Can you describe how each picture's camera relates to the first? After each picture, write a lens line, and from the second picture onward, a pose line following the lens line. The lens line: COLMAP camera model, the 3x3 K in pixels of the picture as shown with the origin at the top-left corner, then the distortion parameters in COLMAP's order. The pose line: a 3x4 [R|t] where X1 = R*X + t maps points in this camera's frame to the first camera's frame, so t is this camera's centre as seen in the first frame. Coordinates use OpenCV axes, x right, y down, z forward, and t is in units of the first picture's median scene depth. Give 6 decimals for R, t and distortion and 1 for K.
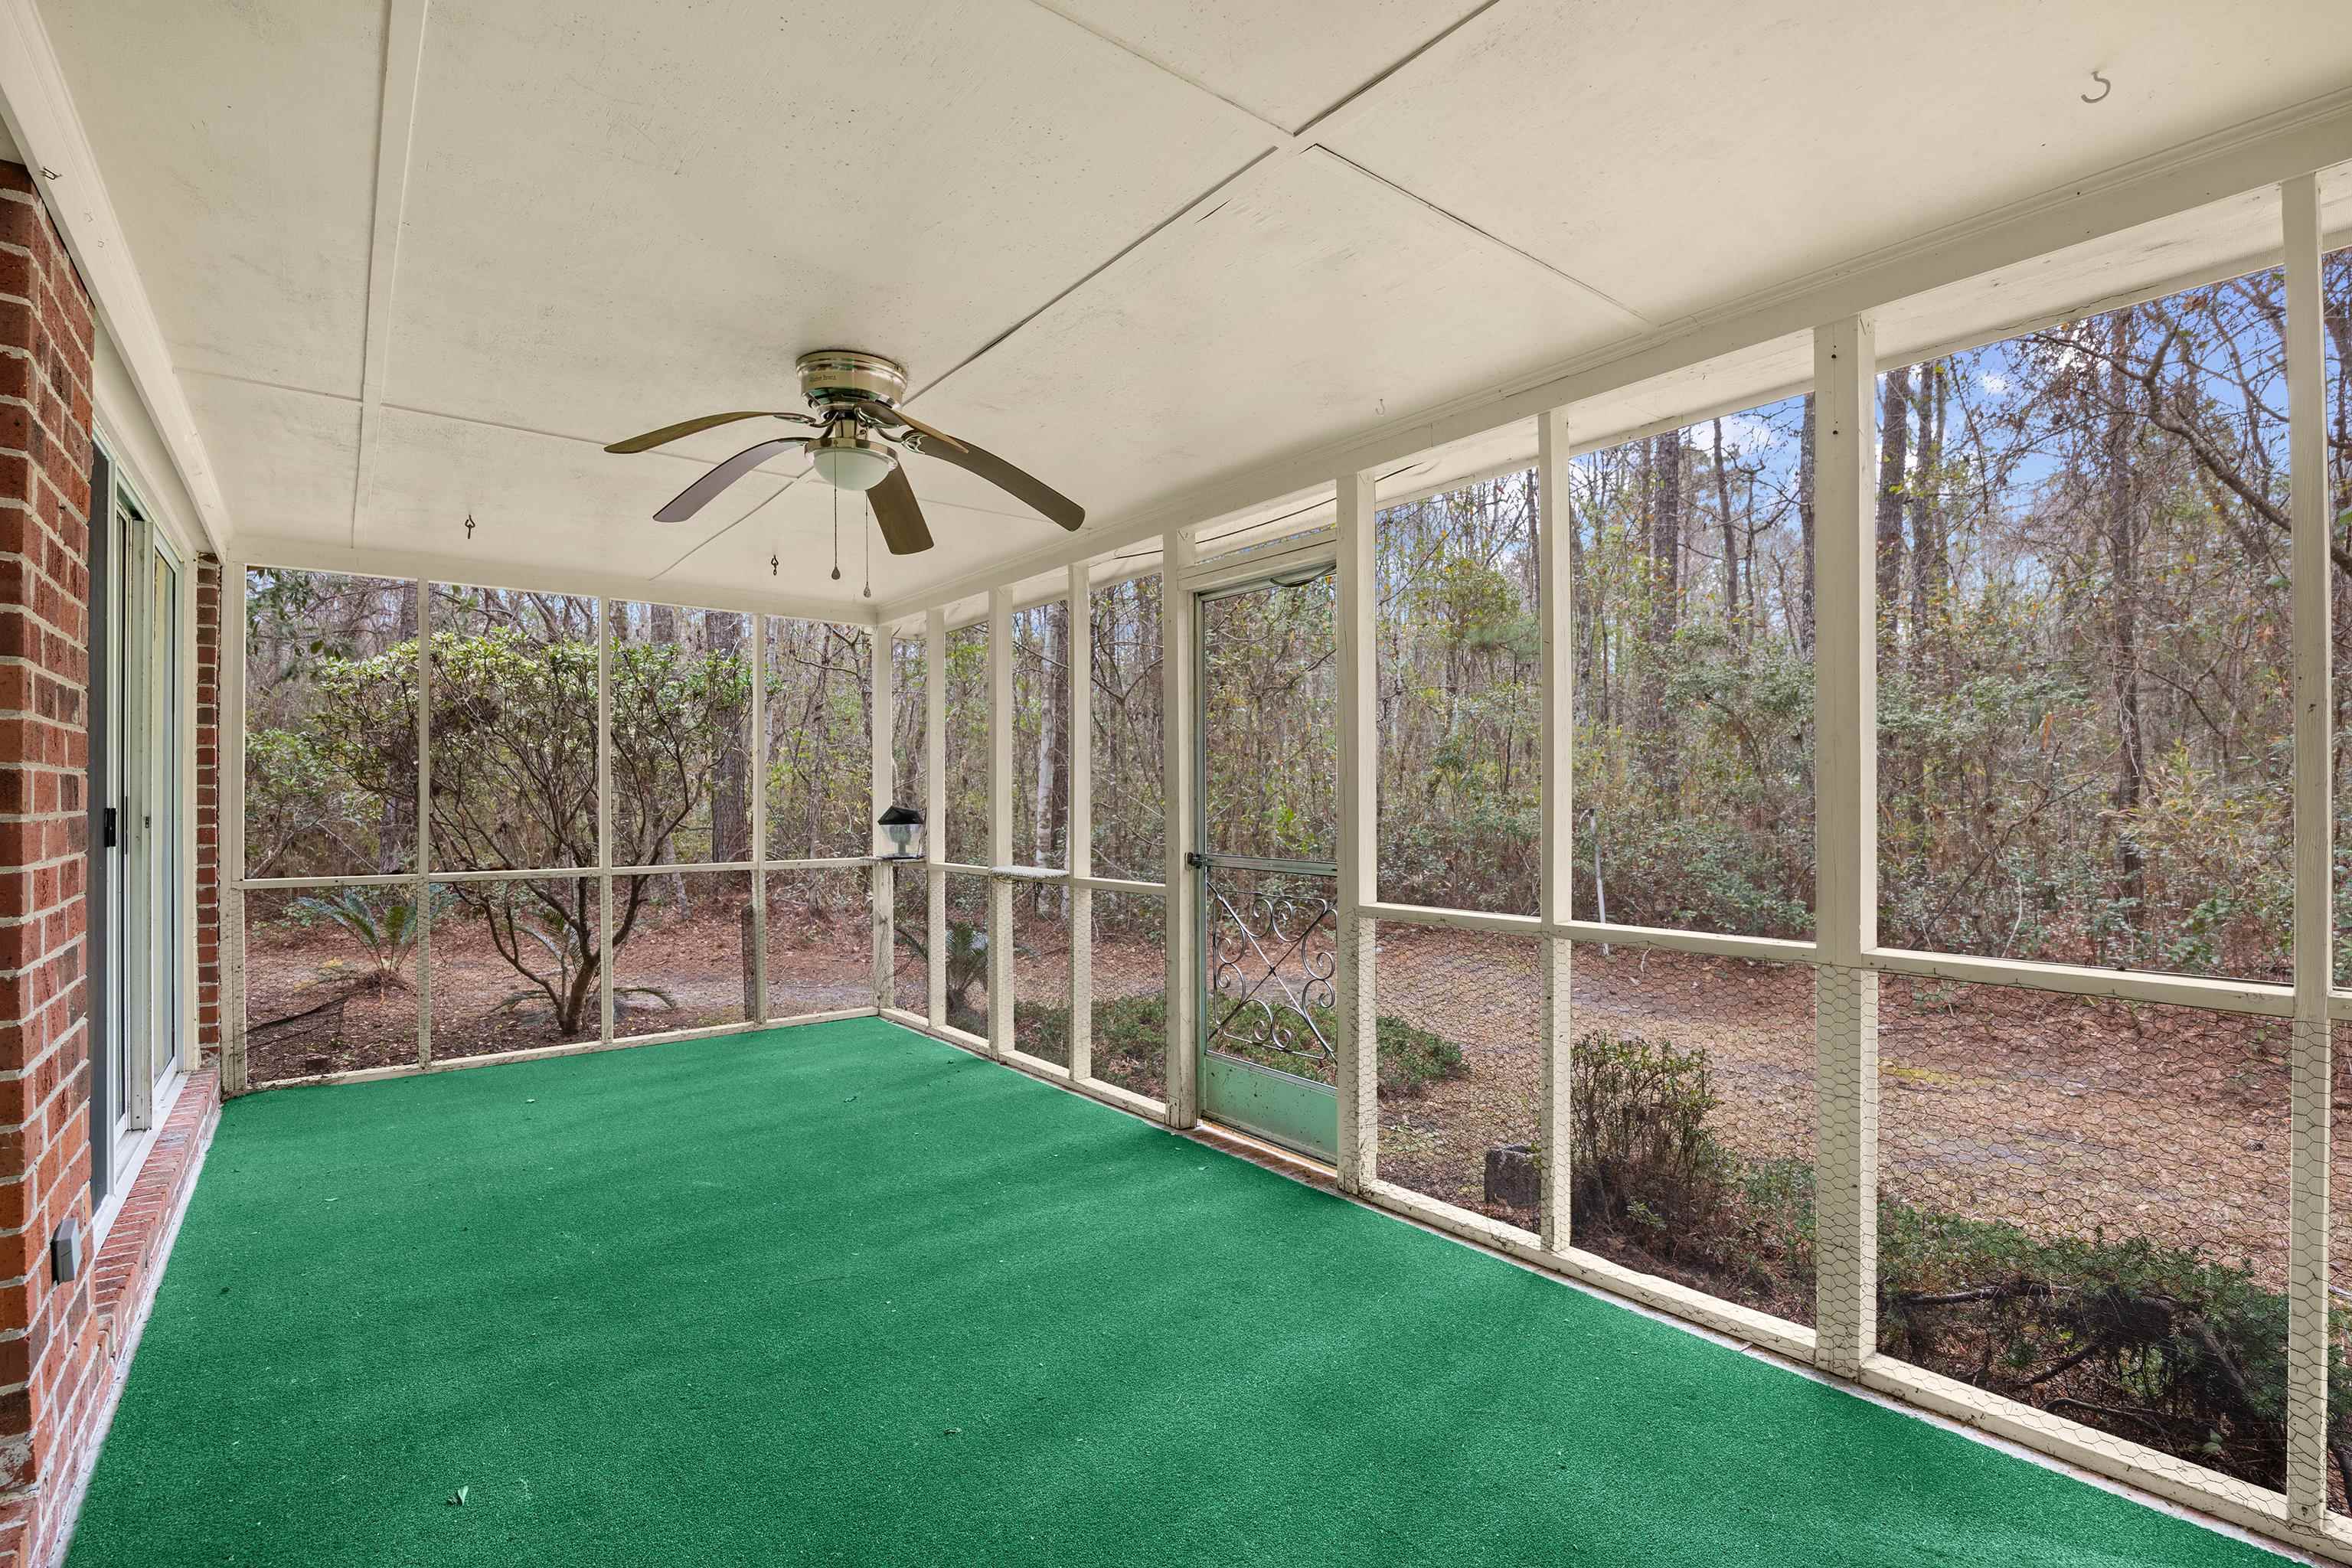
lens RADIAL K [[1078.1, 0, 1179.5], [0, 1078.1, 797.7], [0, 0, 1]] dist [-0.015976, 0.000128]
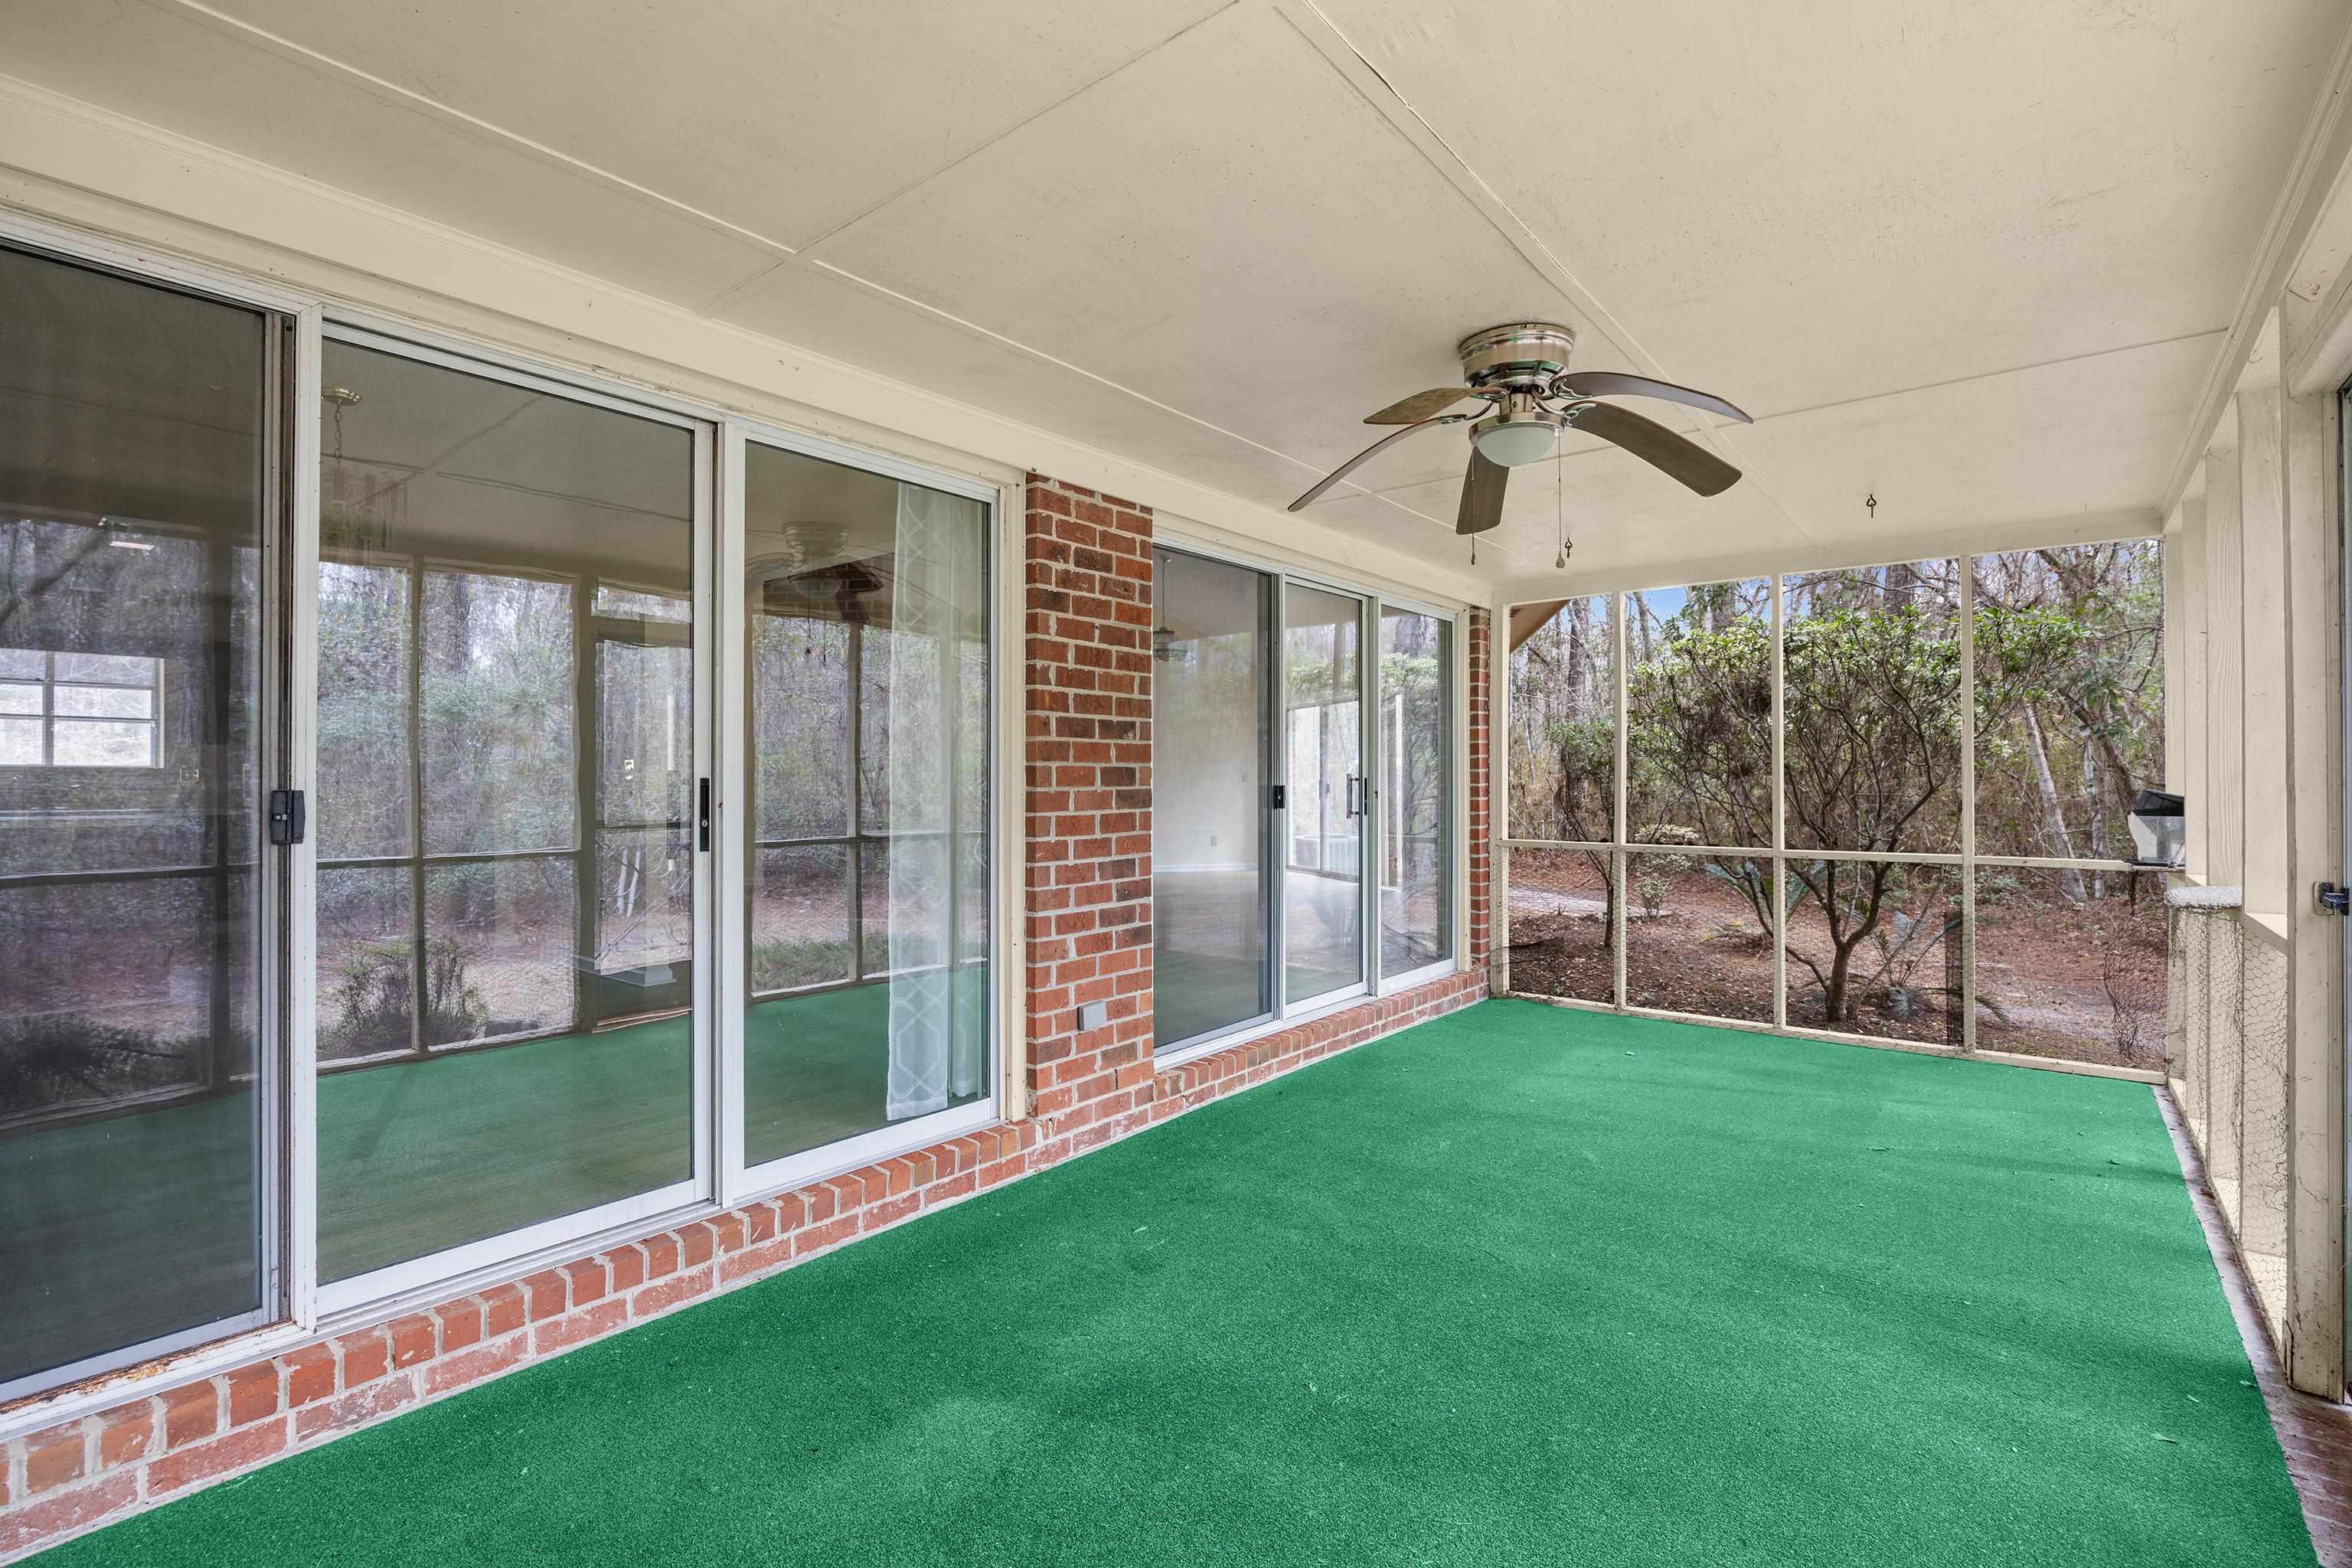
lens RADIAL K [[1078.1, 0, 1179.5], [0, 1078.1, 797.7], [0, 0, 1]] dist [-0.015976, 0.000128]
pose [[0.202817, 0.018061, -0.979050, 0.451638], [0.003723, 0.999808, 0.019215, -0.004267], [0.979210, -0.007542, 0.202711, 0.382921]]
